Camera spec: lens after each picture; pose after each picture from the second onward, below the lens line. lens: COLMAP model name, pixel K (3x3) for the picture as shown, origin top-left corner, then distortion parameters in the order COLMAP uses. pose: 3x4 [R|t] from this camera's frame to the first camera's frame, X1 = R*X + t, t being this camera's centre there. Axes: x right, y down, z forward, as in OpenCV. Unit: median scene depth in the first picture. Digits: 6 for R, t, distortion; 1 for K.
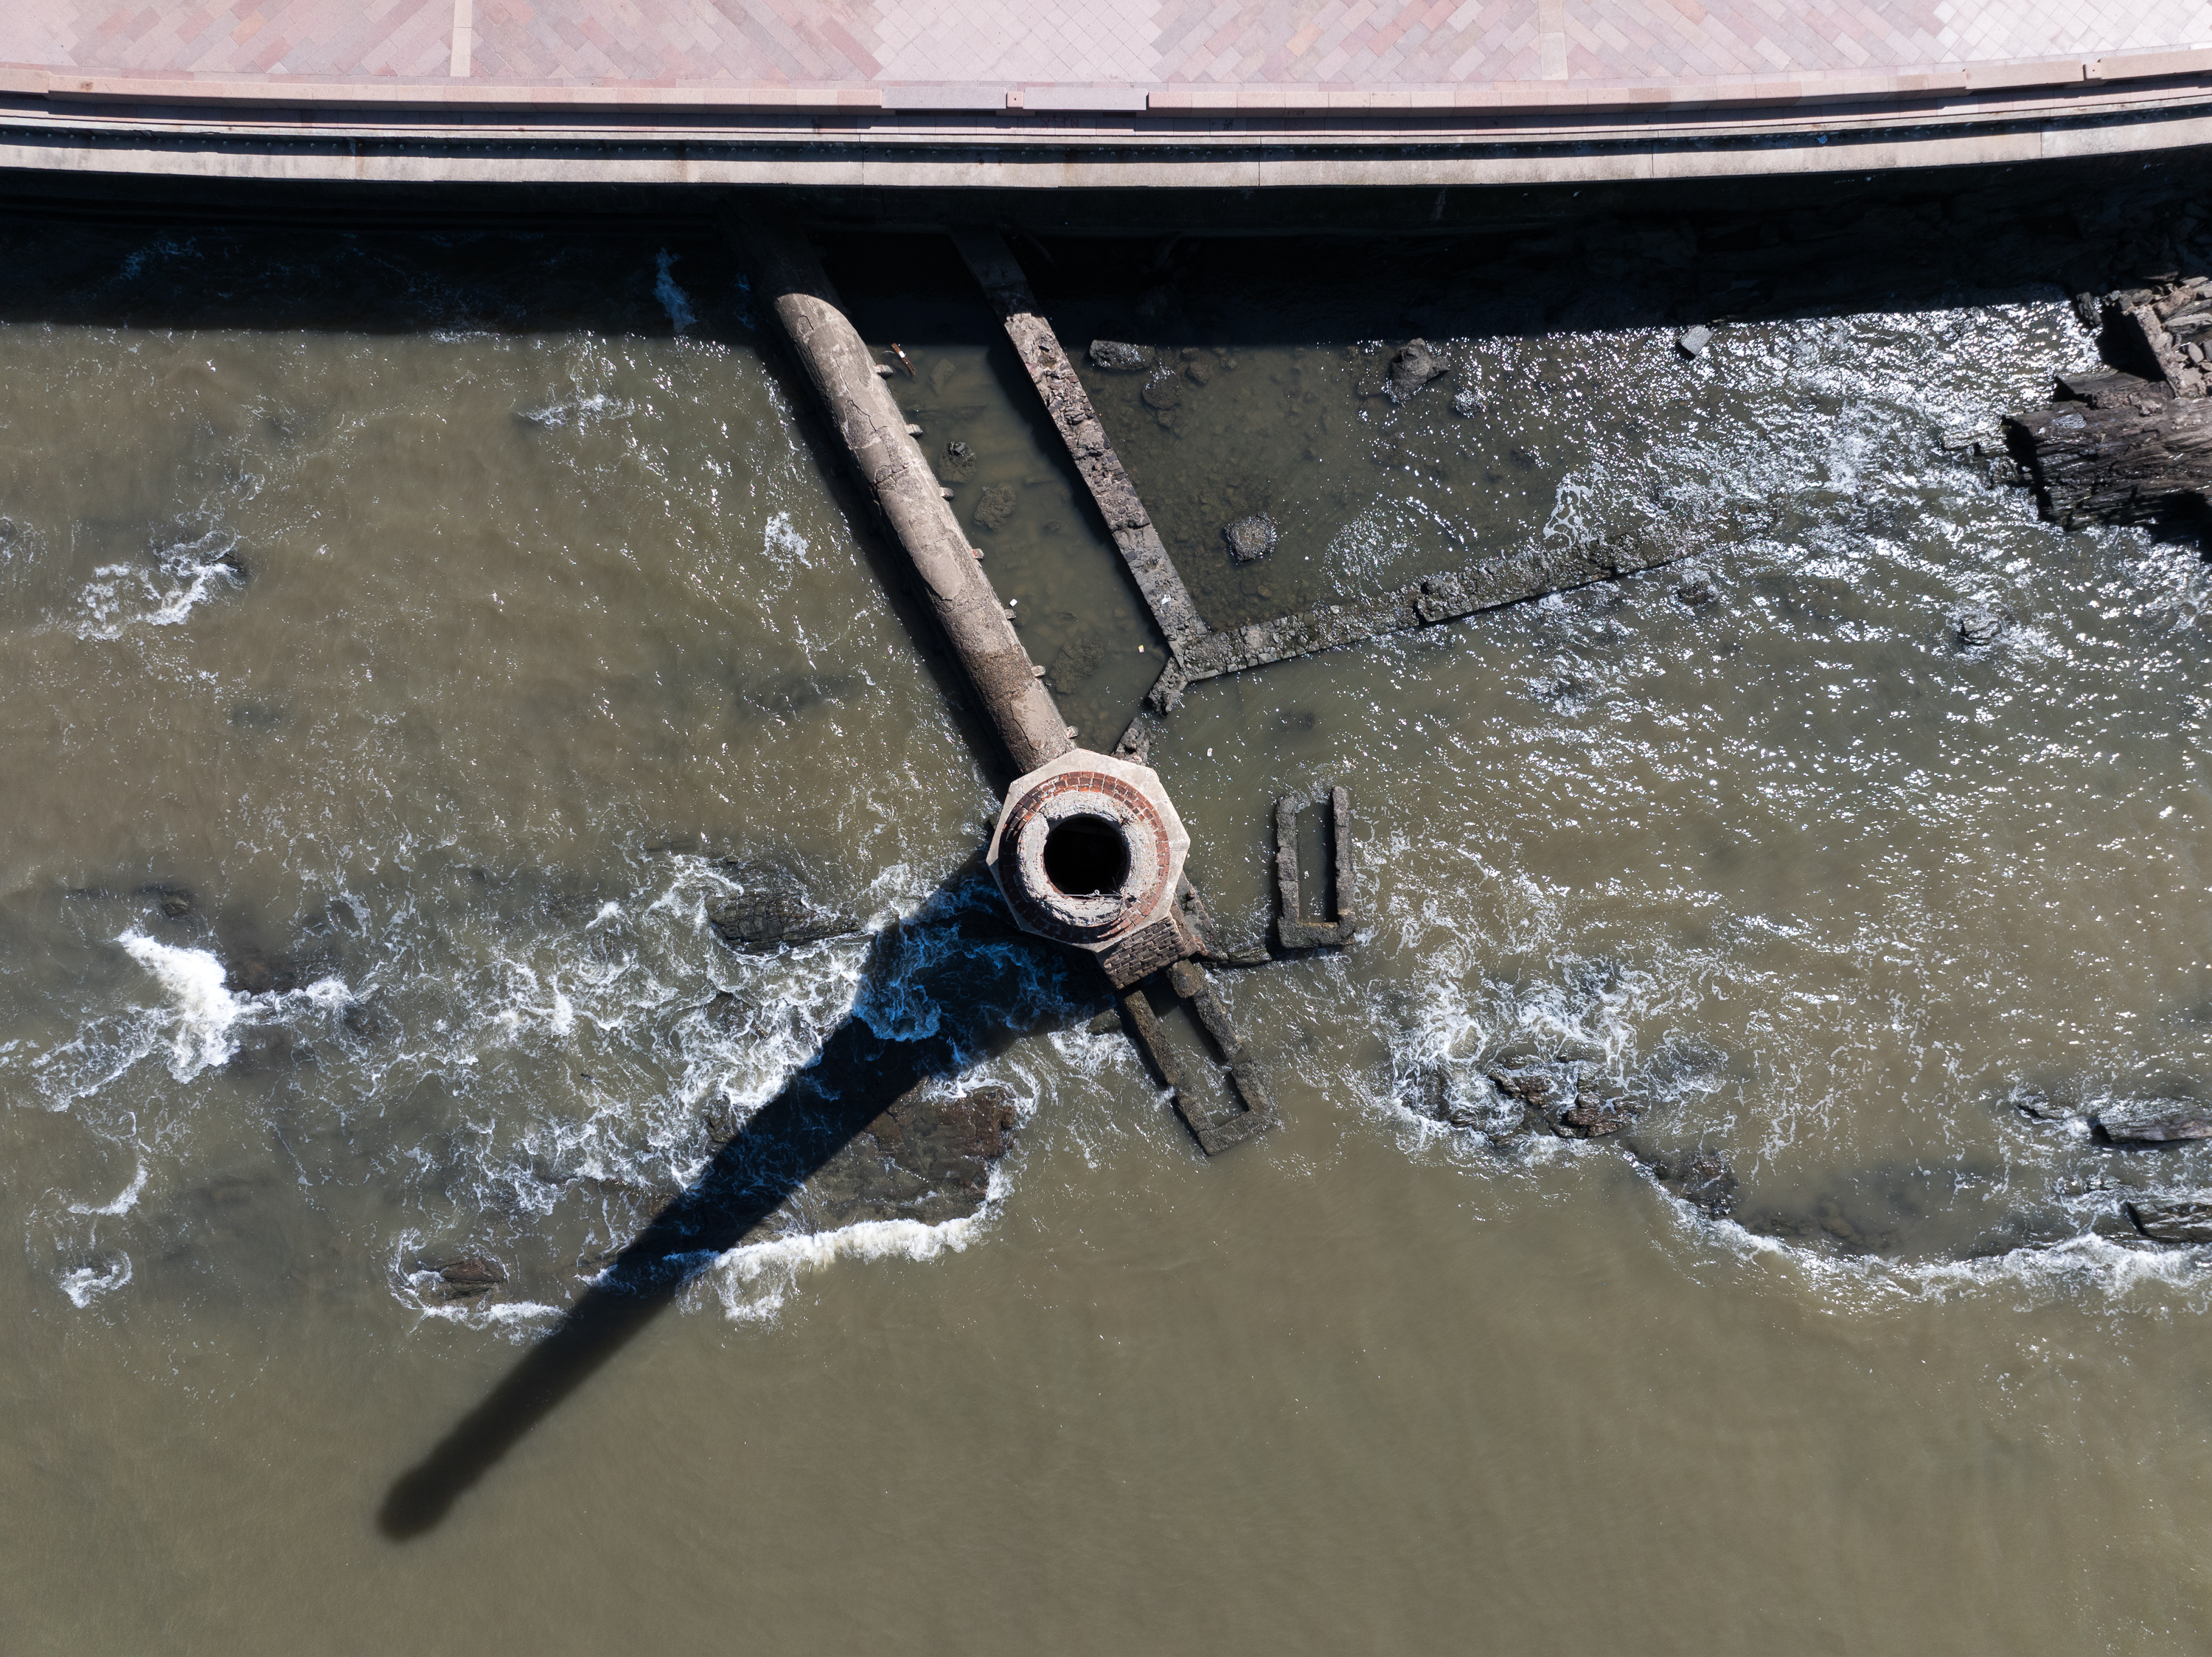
lens RADIAL K [[1545.3, 0, 1107.6], [0, 1545.3, 831.0], [0, 0, 1]] dist [-0.001319, -0.000072]
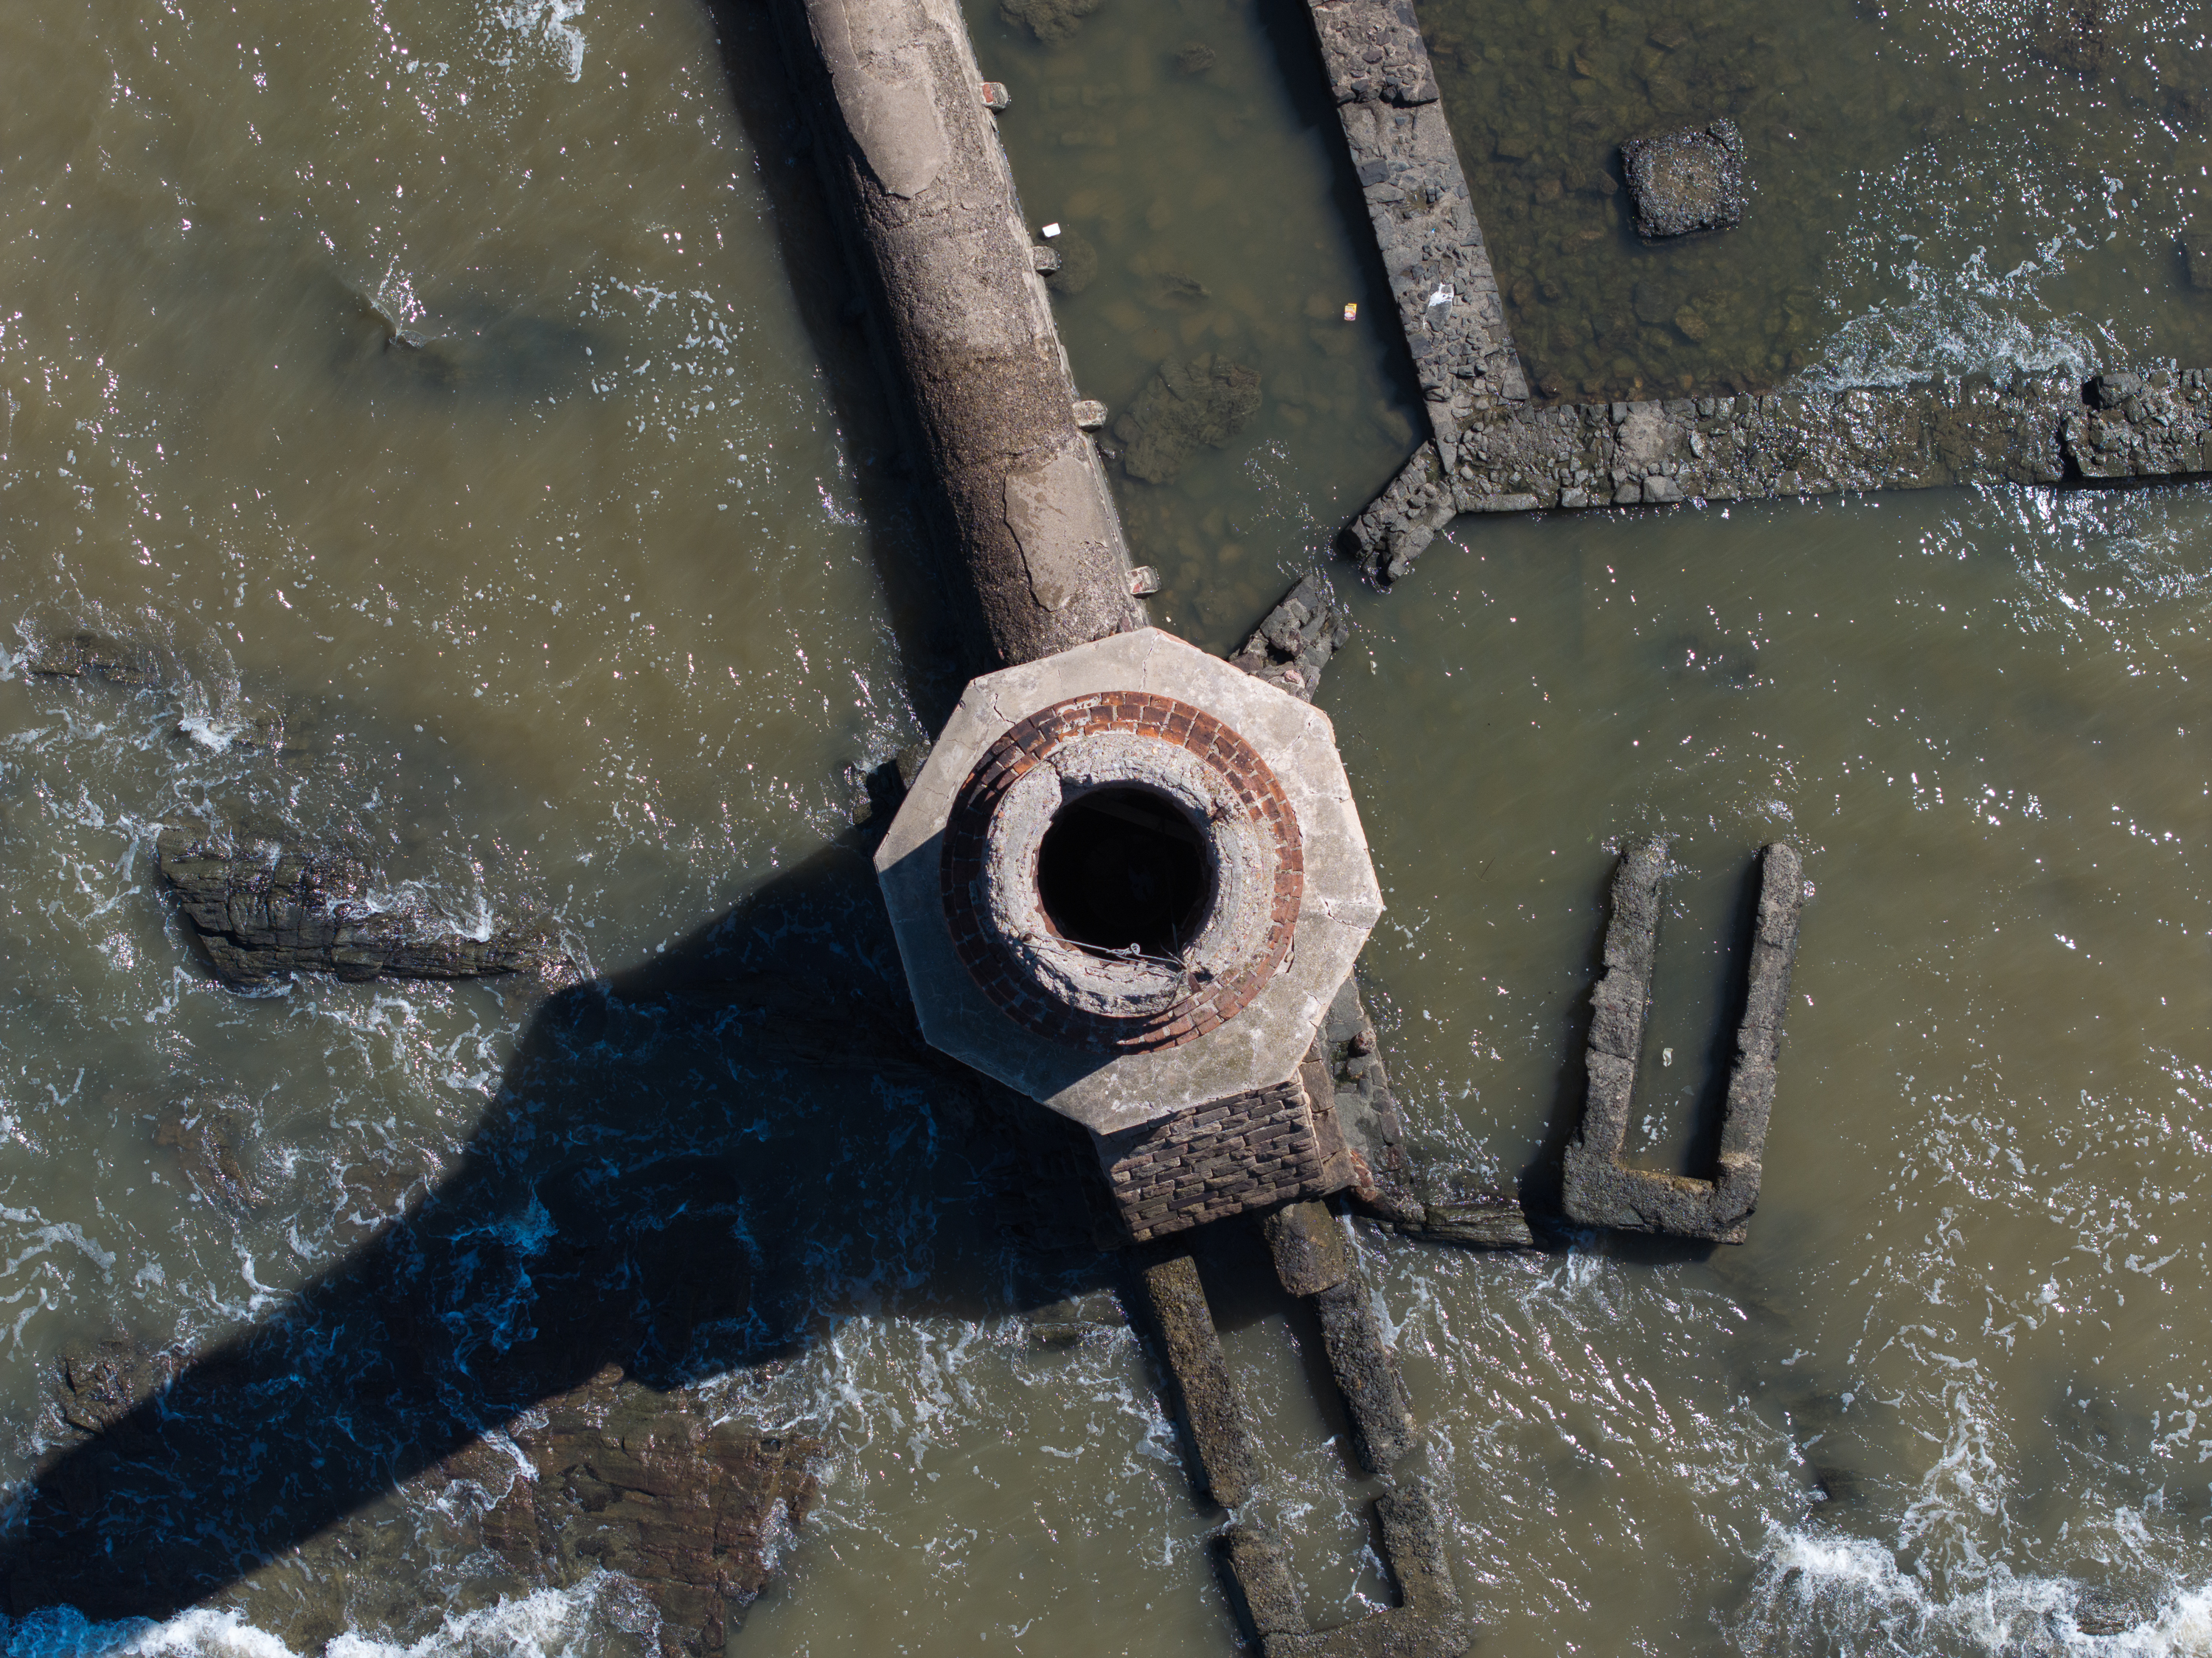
lens RADIAL K [[4510.9, 0, 1105.2], [0, 4510.9, 828.0], [0, 0, 1]] dist [0.020844, 0.000000]
pose [[0.981932, 0.188226, -0.019500, 0.001676], [-0.188329, 0.982100, -0.003560, 0.003755], [0.018481, 0.007168, 0.999804, -0.154277]]
